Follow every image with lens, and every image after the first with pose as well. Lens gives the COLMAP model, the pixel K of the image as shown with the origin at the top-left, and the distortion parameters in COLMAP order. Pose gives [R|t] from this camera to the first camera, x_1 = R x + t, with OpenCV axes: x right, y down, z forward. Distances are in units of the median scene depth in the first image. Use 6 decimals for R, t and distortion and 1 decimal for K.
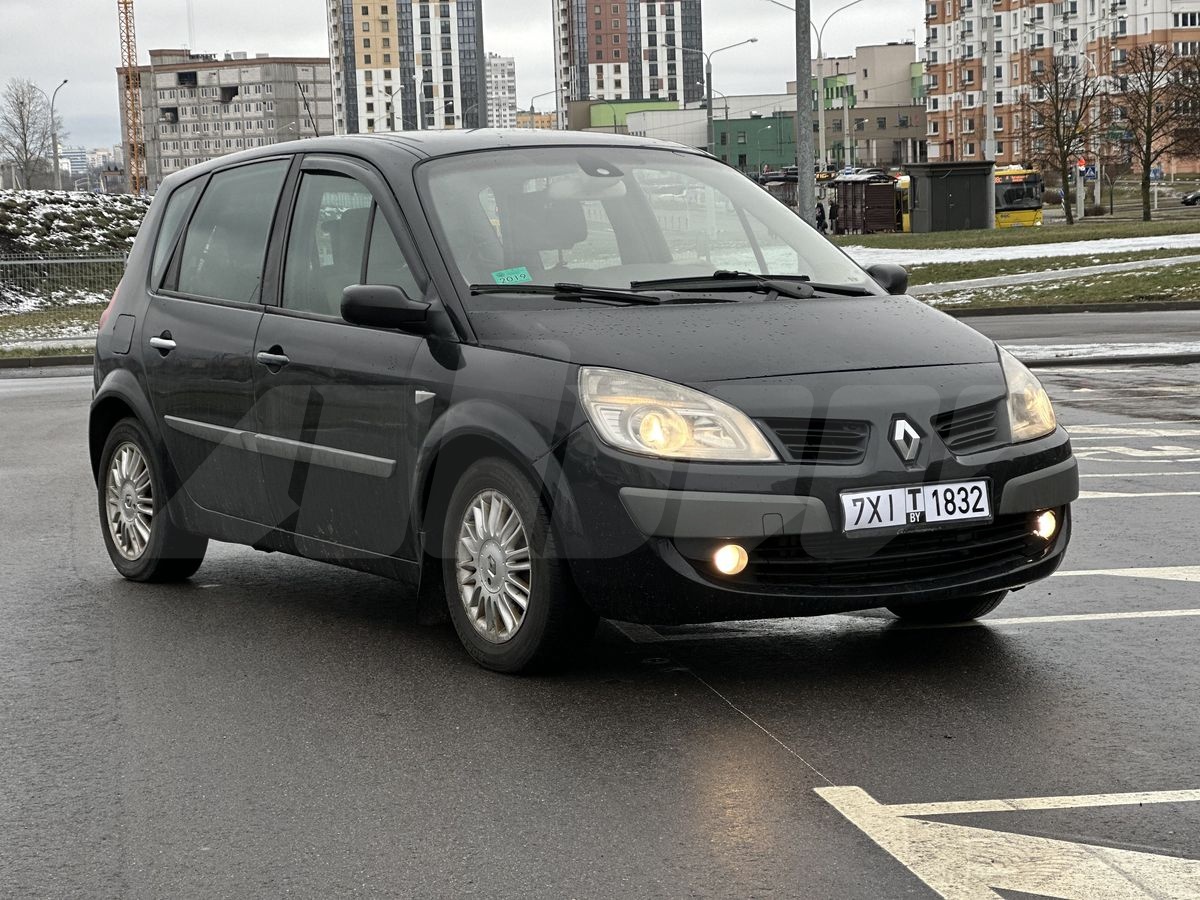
lens RADIAL K [[2685.6, 0, 594.5], [0, 2685.6, 419.5], [0, 0, 1]] dist [-0.231505, 6.441101]
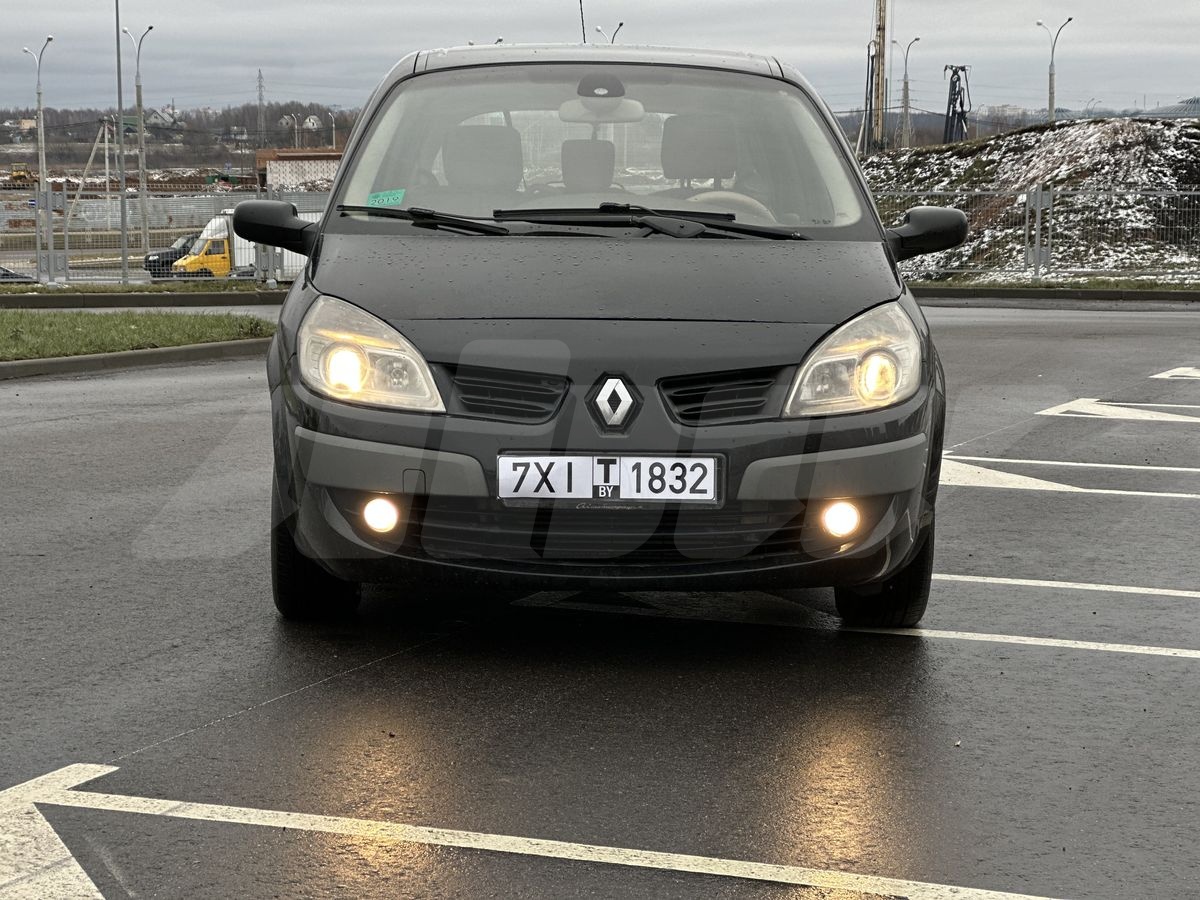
lens RADIAL K [[2685.6, 0, 594.5], [0, 2685.6, 419.5], [0, 0, 1]] dist [-0.231505, 6.441101]
pose [[0.856340, 0.084094, -0.509519, 0.554548], [-0.071510, 0.996457, 0.044276, -0.024886], [0.511437, -0.001479, 0.859320, 0.248062]]
